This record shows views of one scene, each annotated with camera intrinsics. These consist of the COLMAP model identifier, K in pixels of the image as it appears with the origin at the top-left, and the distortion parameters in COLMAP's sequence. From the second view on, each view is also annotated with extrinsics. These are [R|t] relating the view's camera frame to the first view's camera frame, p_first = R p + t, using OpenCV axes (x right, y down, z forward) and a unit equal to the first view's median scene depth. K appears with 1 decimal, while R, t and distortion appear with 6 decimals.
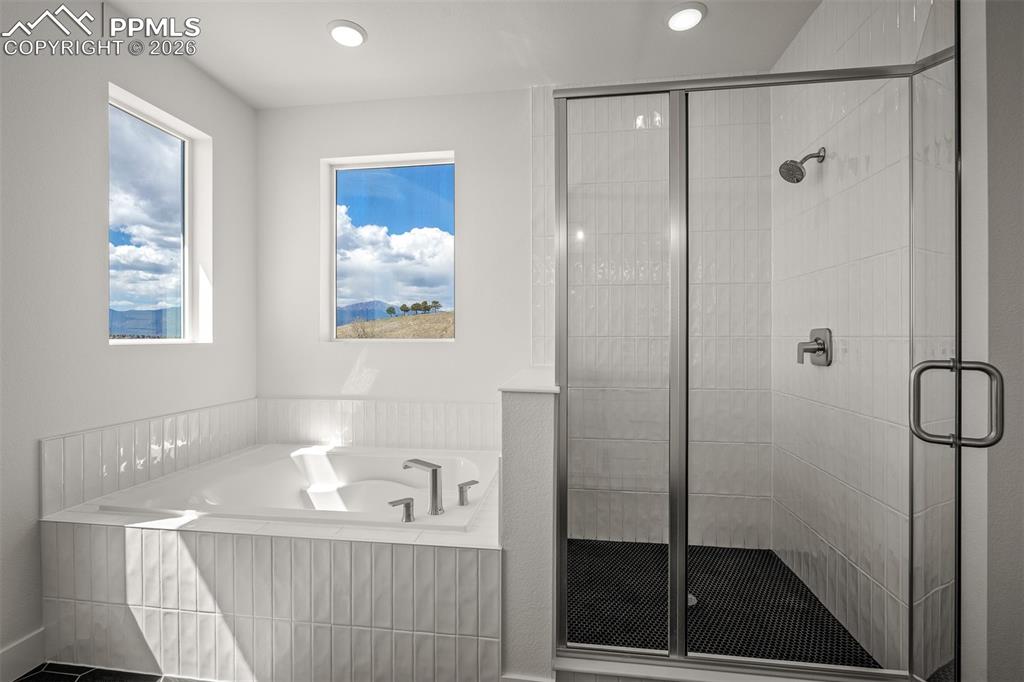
lens RADIAL K [[459.9, 0, 516.7], [0, 459.9, 340.5], [0, 0, 1]] dist [-0.002946, 0.000339]
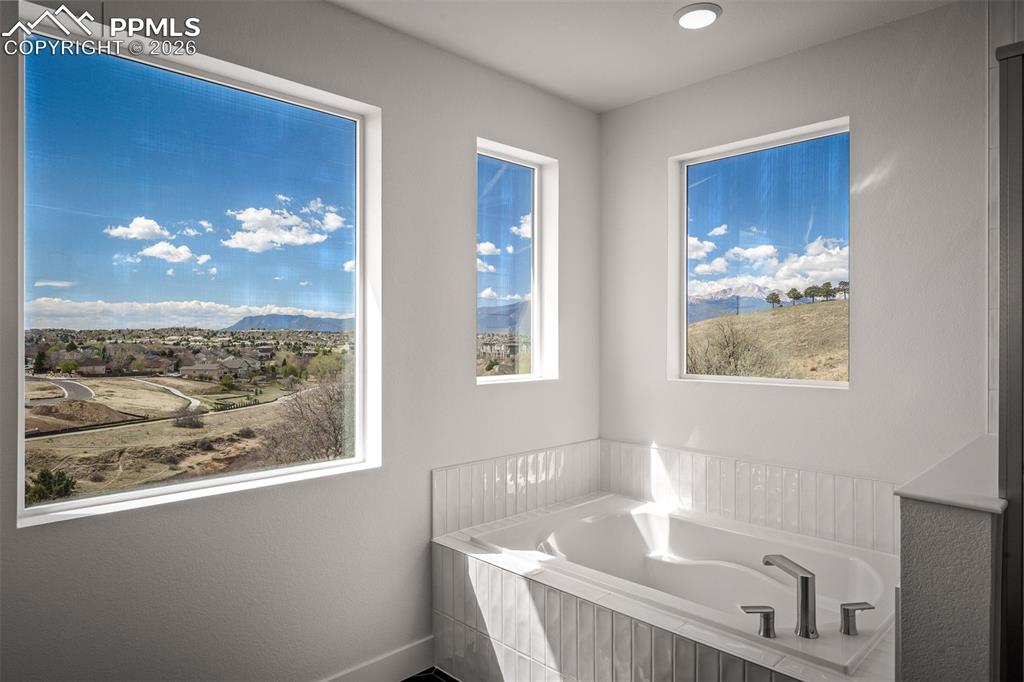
lens RADIAL K [[632.6, 0, 505.4], [0, 632.6, 344.6], [0, 0, 1]] dist [0.006125, 0.002446]
pose [[0.785952, 0.004487, -0.618271, 0.074906], [-0.001487, 0.999984, 0.005367, -0.103746], [0.618286, -0.003299, 0.785946, -0.120730]]
